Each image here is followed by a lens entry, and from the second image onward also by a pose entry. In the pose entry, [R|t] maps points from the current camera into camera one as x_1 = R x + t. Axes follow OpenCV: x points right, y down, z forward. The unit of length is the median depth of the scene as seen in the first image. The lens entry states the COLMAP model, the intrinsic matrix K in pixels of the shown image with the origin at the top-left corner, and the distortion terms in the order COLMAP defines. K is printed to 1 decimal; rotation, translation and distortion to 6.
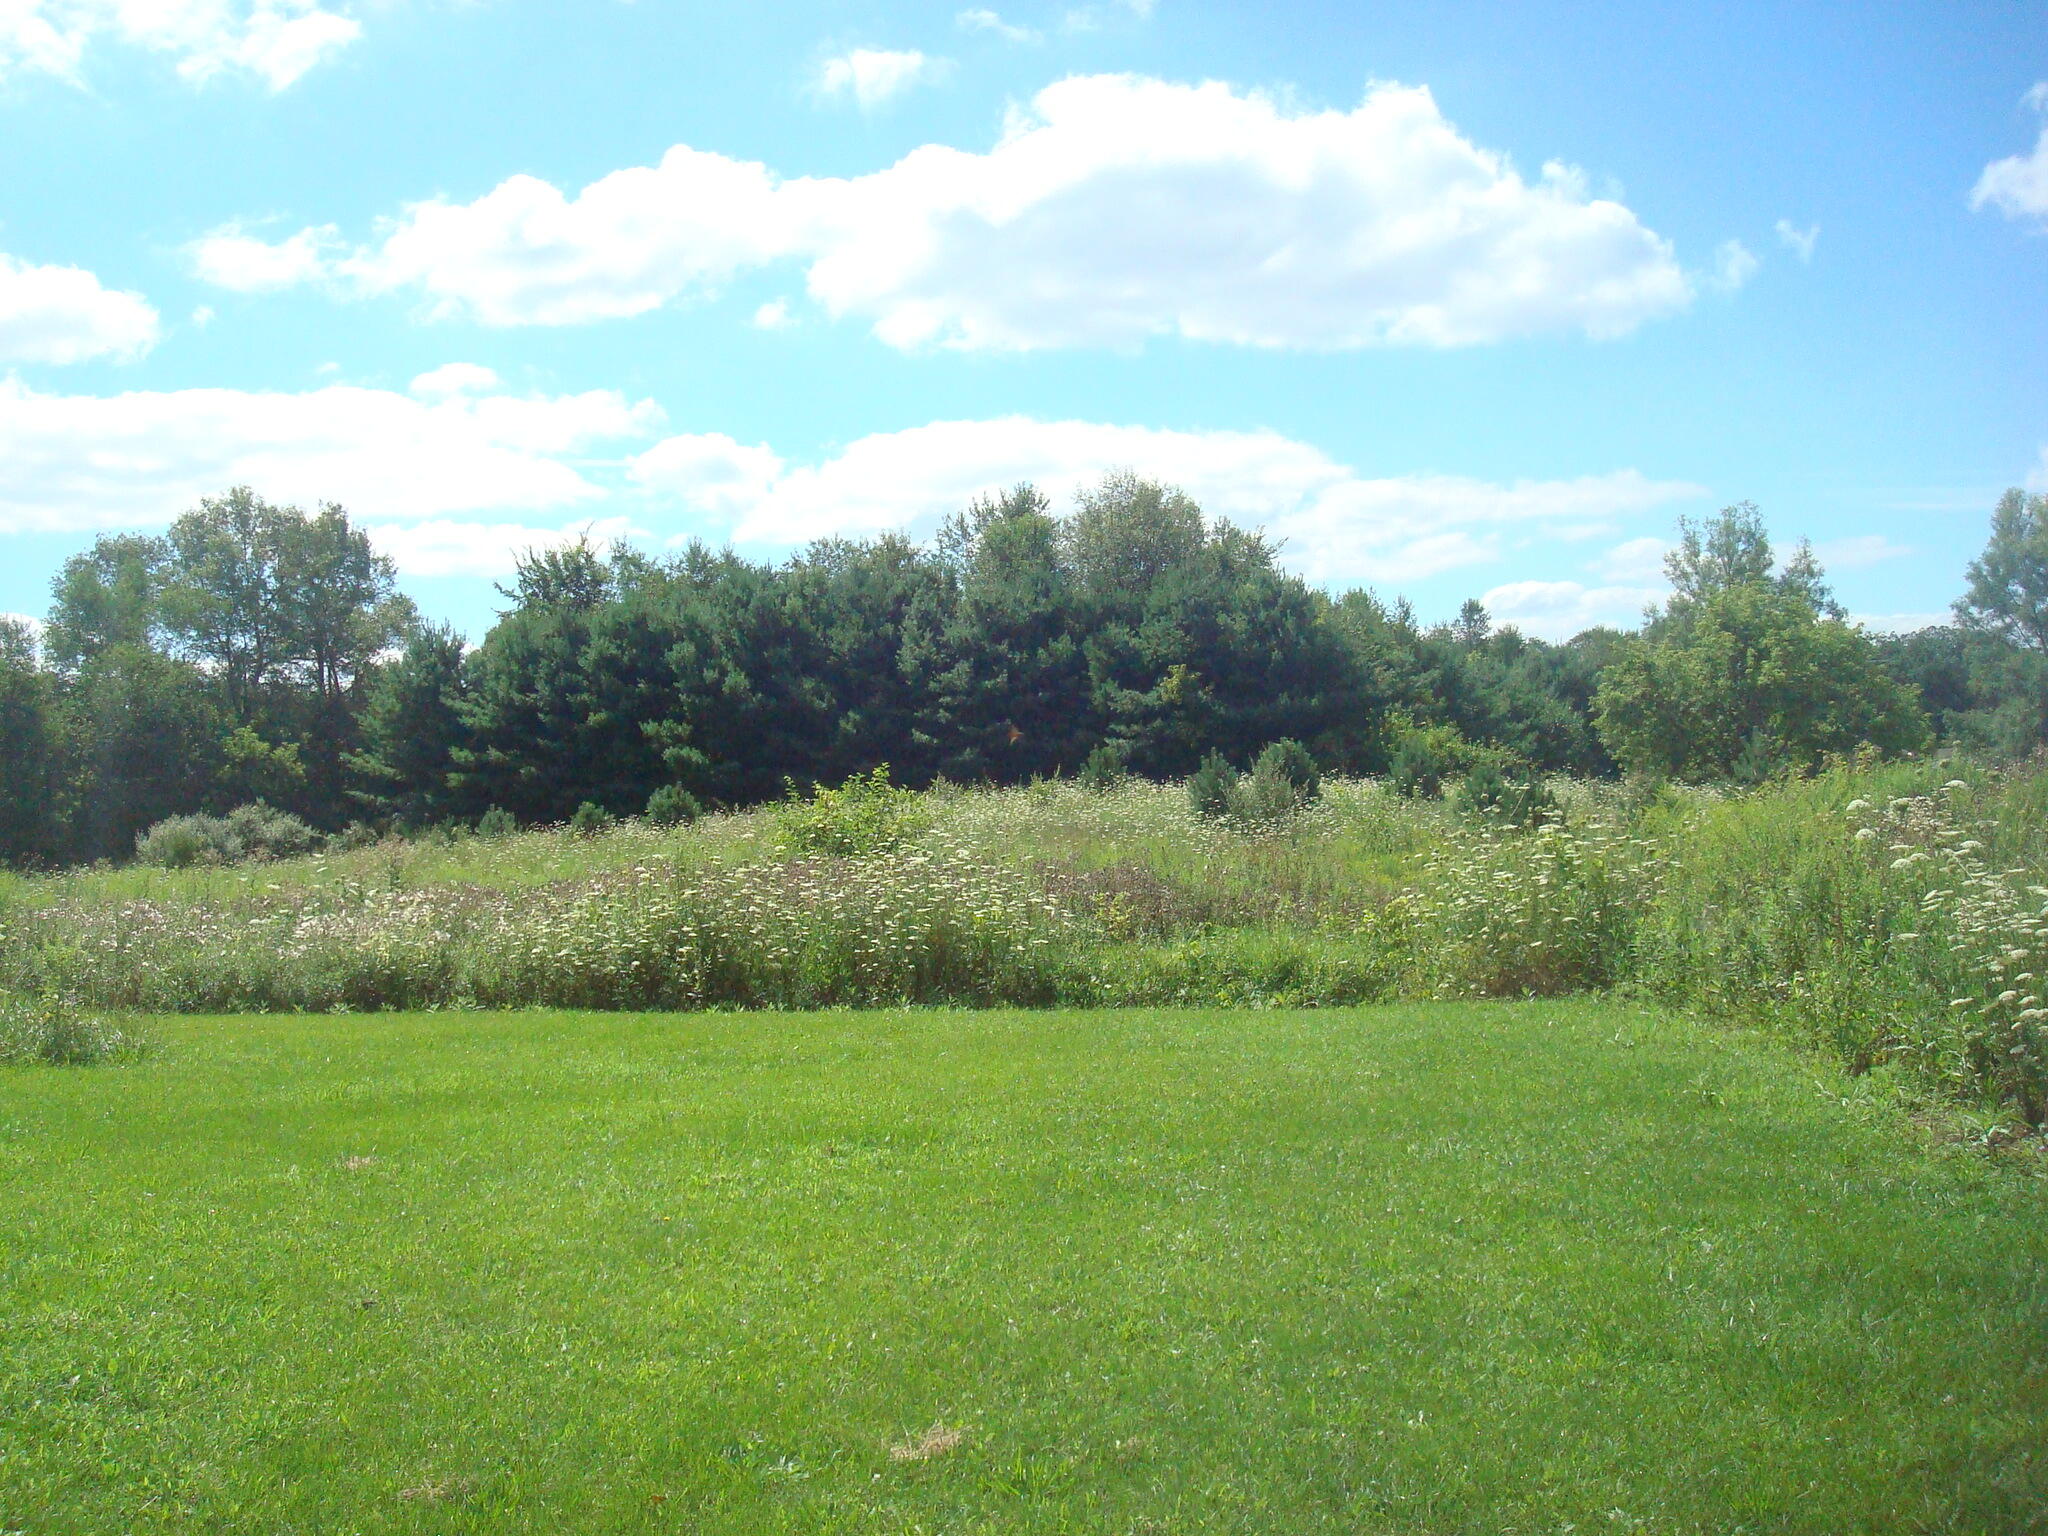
lens RADIAL K [[2242.5, 0, 1024.0], [0, 2242.5, 768.0], [0, 0, 1]] dist [-0.062257, -0.106441]
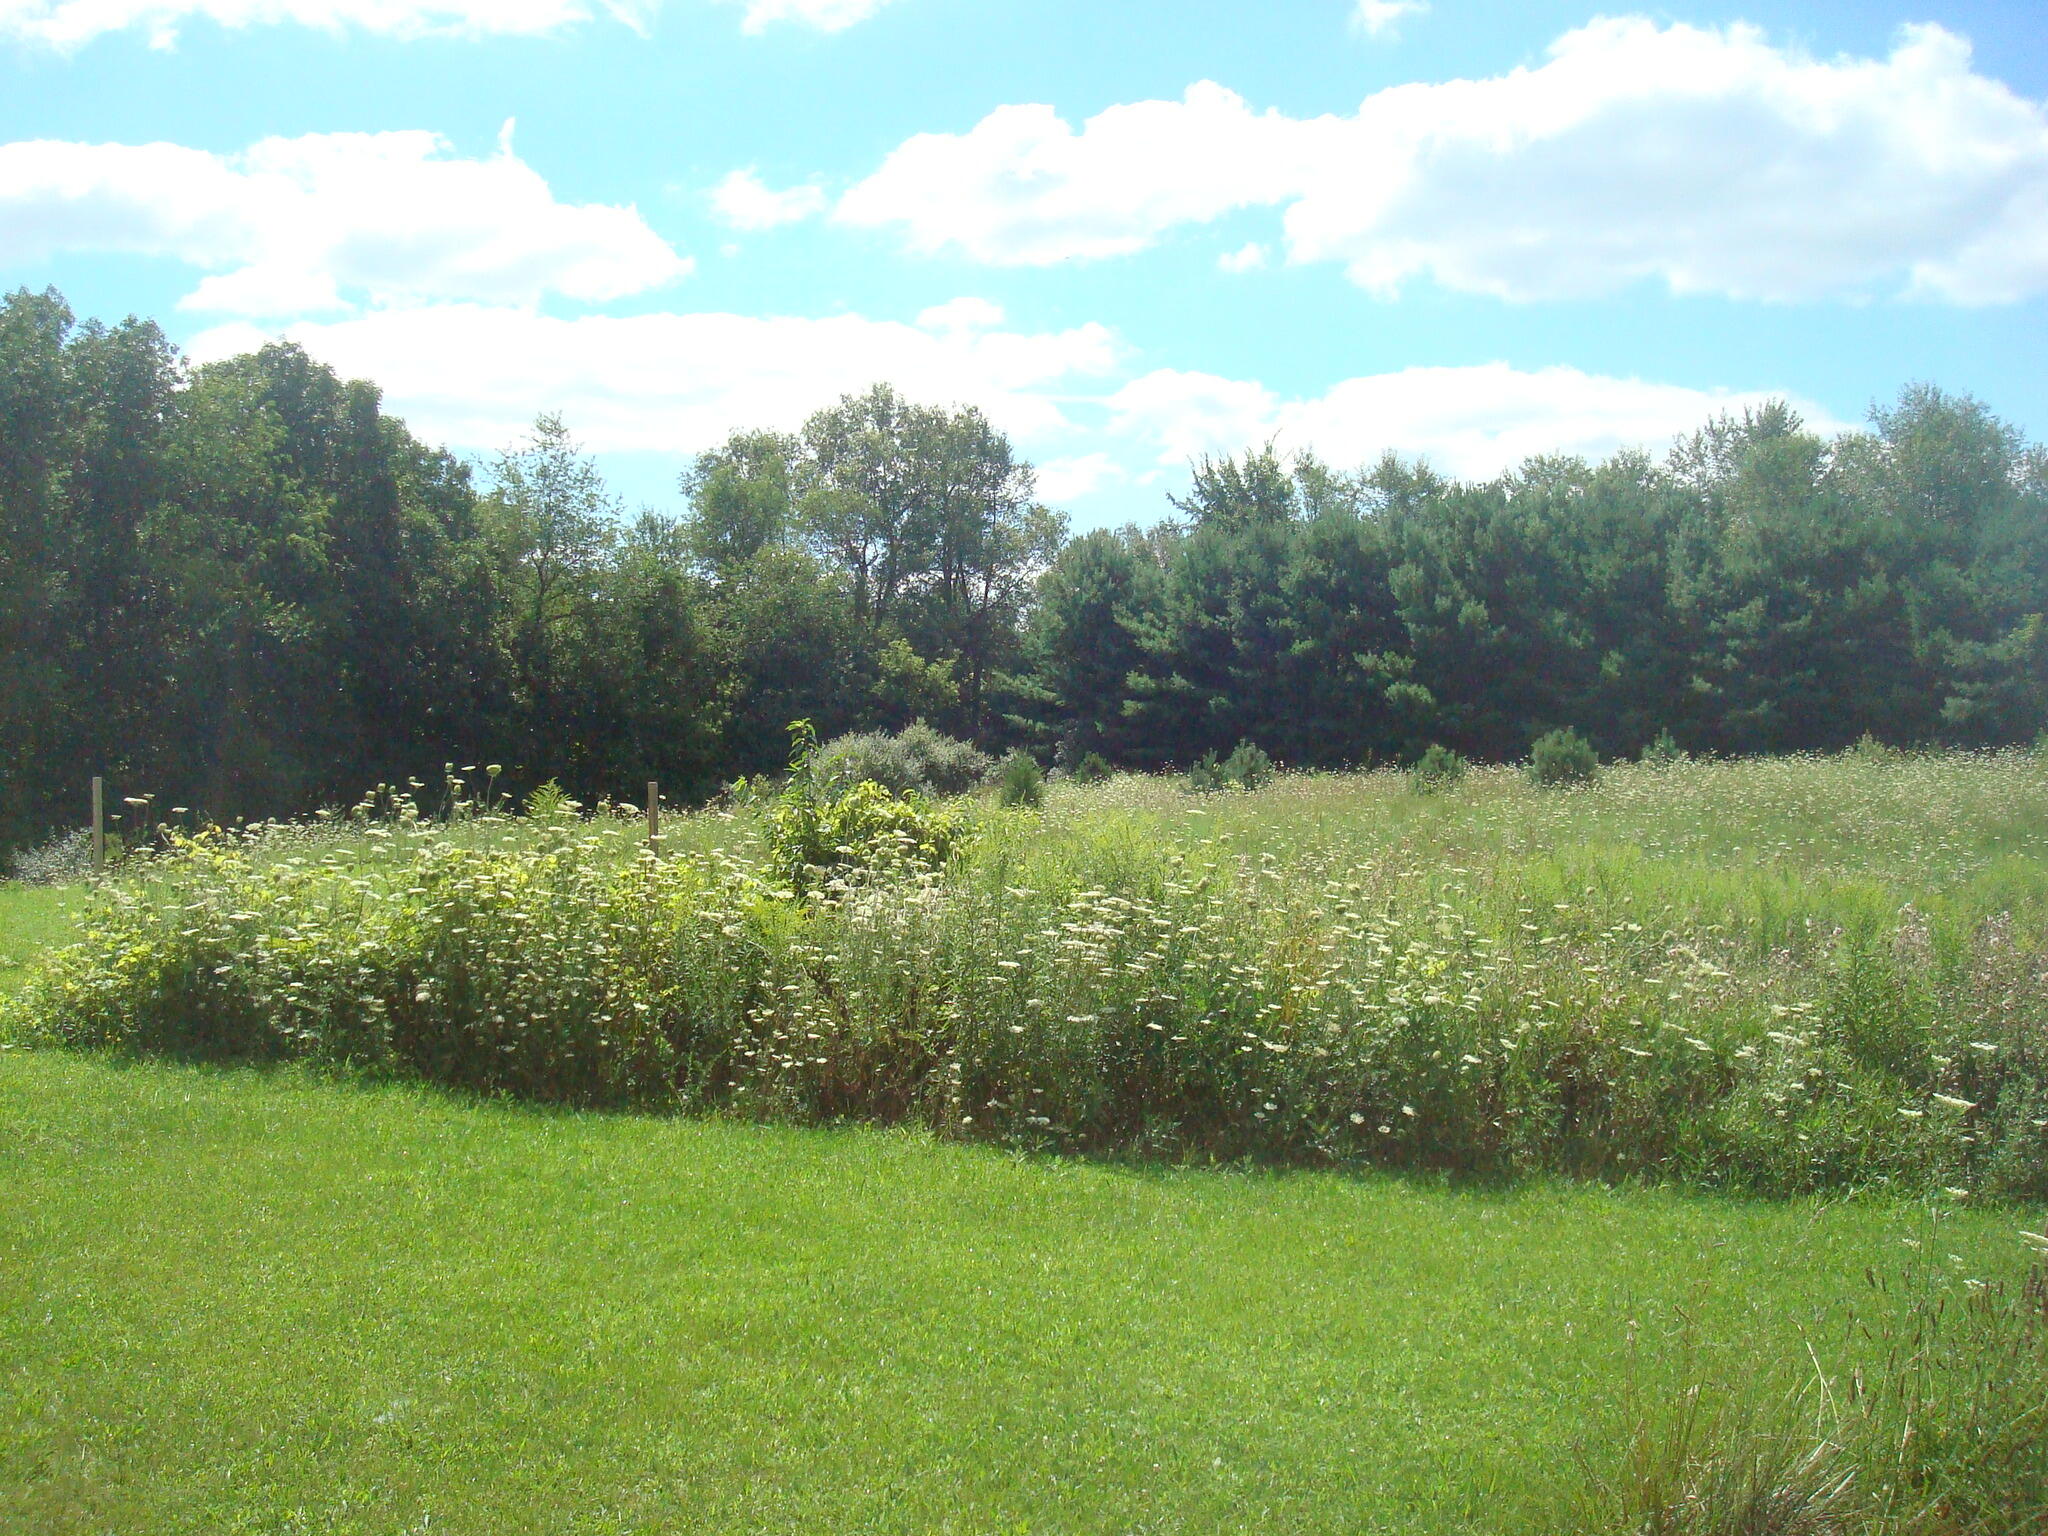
lens RADIAL K [[2242.5, 0, 1024.0], [0, 2242.5, 768.0], [0, 0, 1]] dist [-0.062257, -0.106441]
pose [[0.978182, 0.053612, -0.200712, -0.115163], [-0.048506, 0.998364, 0.030273, 0.004146], [0.202006, -0.019877, 0.979182, 0.104134]]
